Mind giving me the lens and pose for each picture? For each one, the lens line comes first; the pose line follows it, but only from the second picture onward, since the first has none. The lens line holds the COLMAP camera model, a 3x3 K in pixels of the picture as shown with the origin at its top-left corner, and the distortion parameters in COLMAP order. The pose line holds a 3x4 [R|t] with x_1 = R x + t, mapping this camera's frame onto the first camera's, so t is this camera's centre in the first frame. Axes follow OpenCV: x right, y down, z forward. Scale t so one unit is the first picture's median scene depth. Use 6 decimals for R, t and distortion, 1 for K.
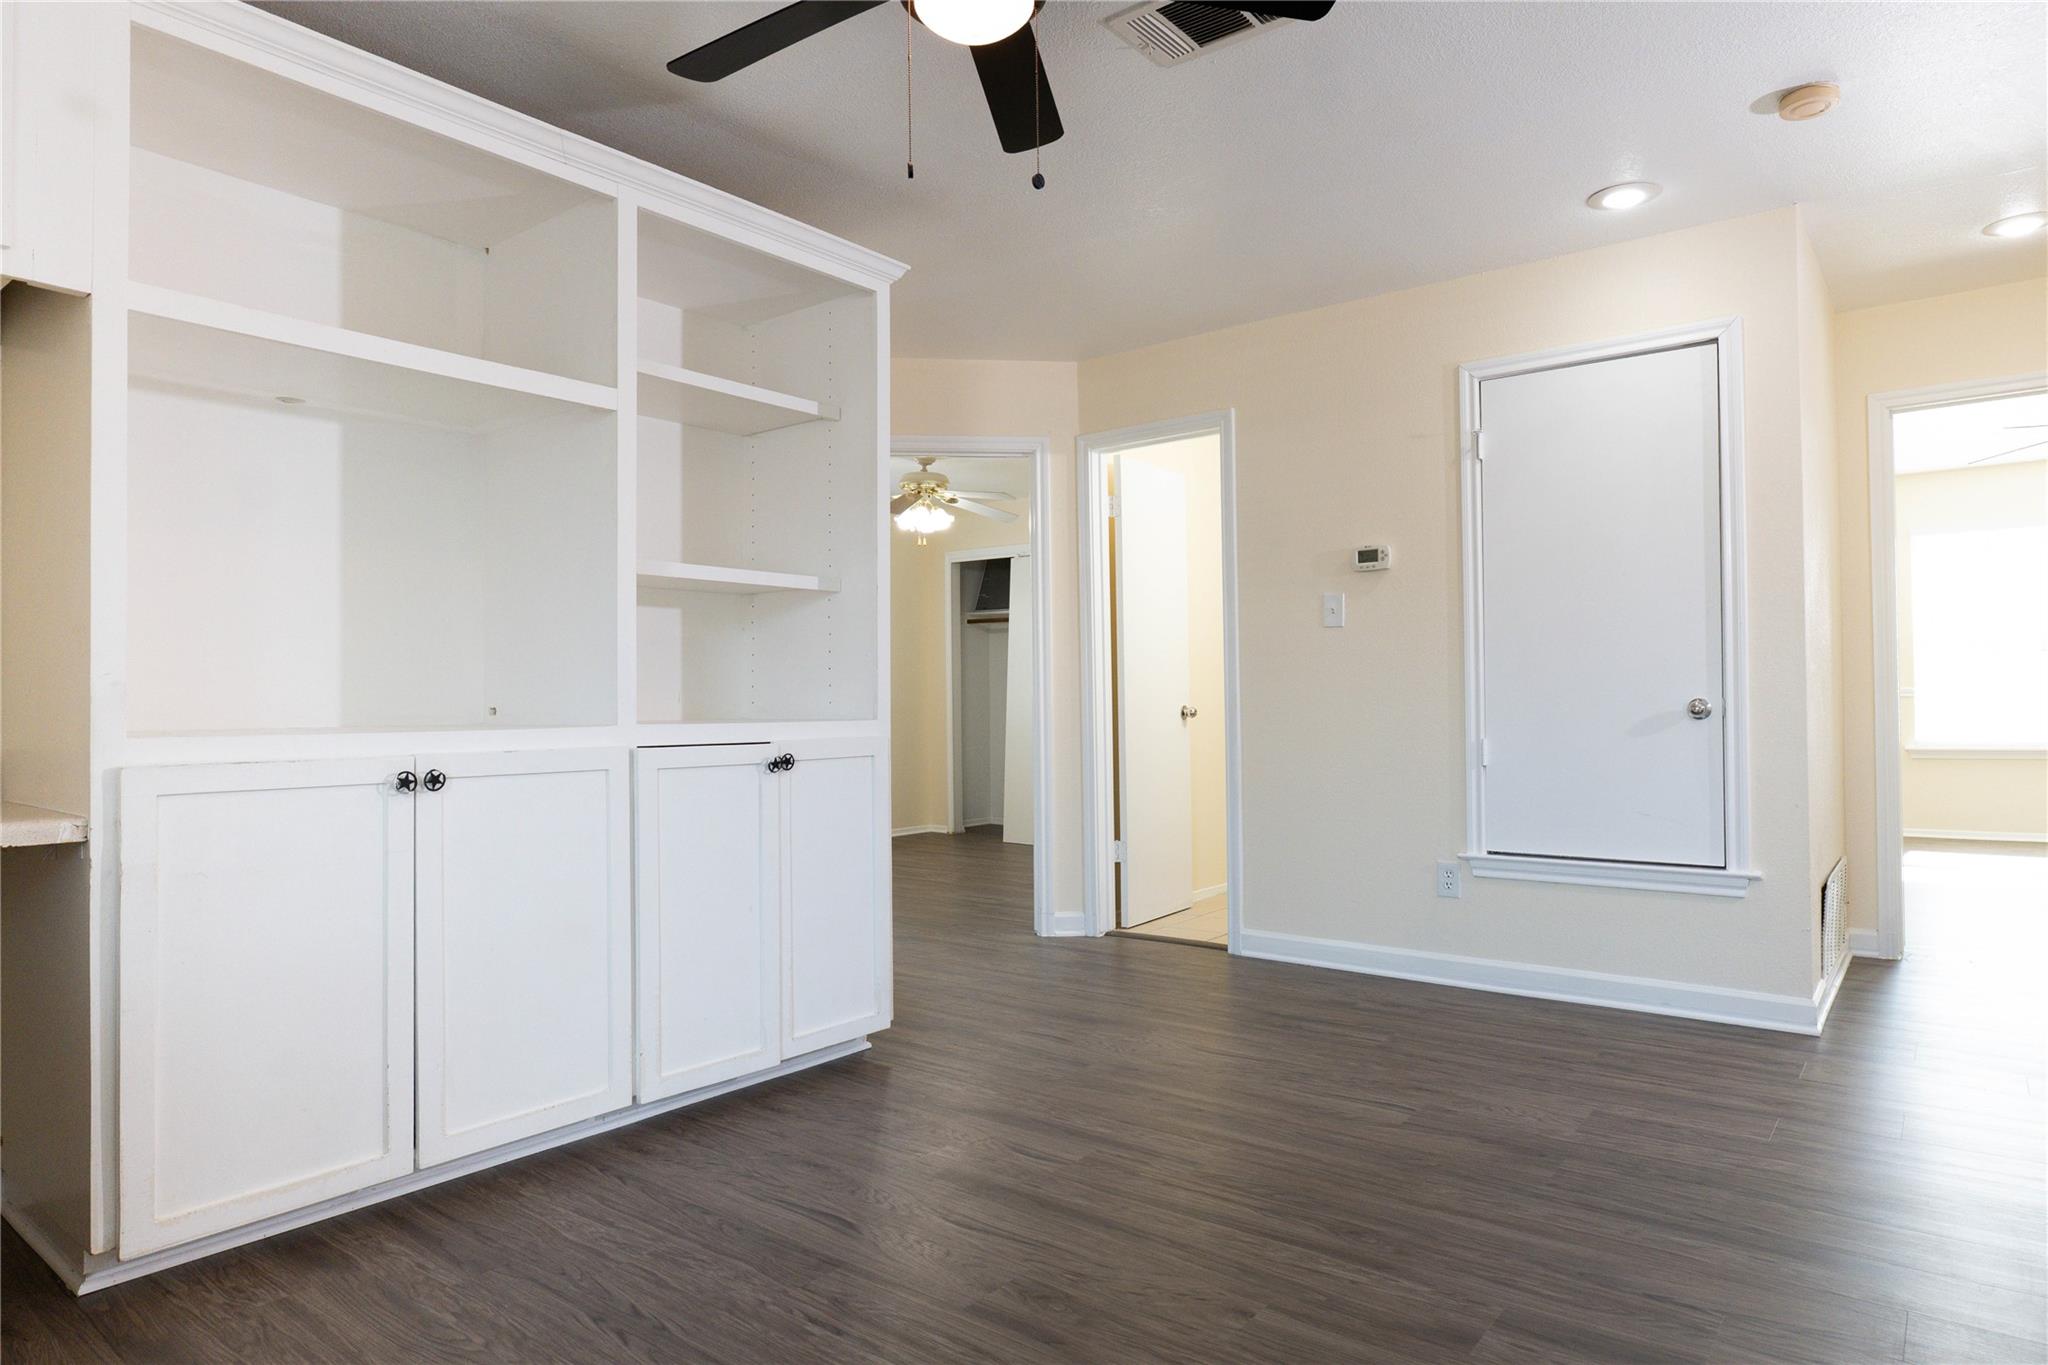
lens RADIAL K [[1202.3, 0, 1028.9], [0, 1202.3, 689.9], [0, 0, 1]] dist [-0.039414, 0.027287]
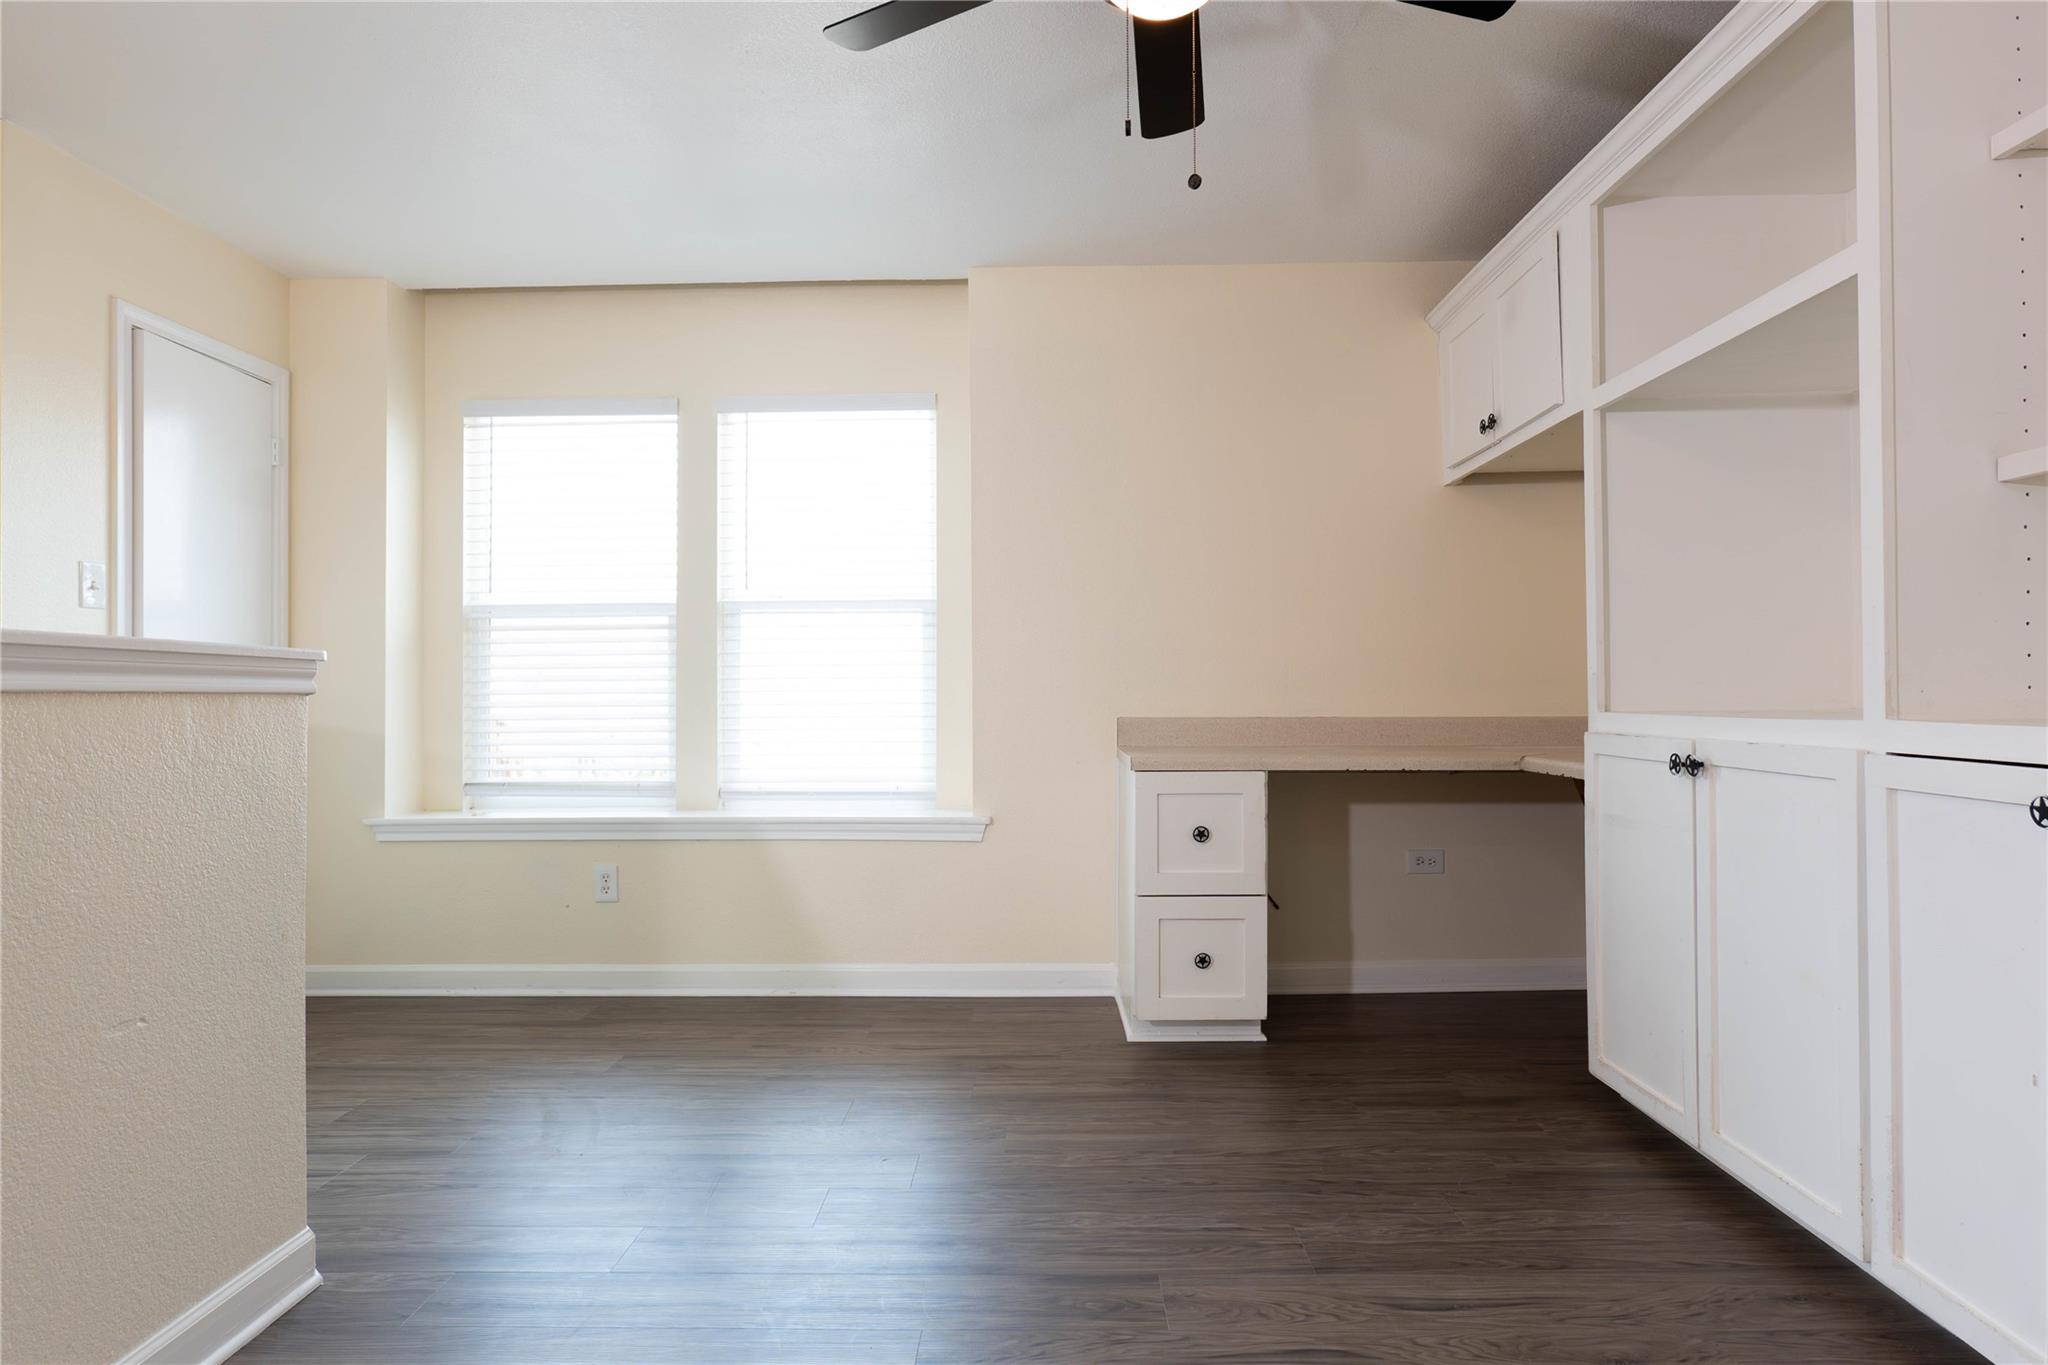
lens RADIAL K [[1202.3, 0, 1028.9], [0, 1202.3, 689.9], [0, 0, 1]] dist [-0.039414, 0.027287]
pose [[-0.798990, 0.013891, -0.601184, 0.570361], [0.022962, 0.999709, -0.007418, 0.007896], [0.600906, -0.019732, -0.799076, 1.537244]]
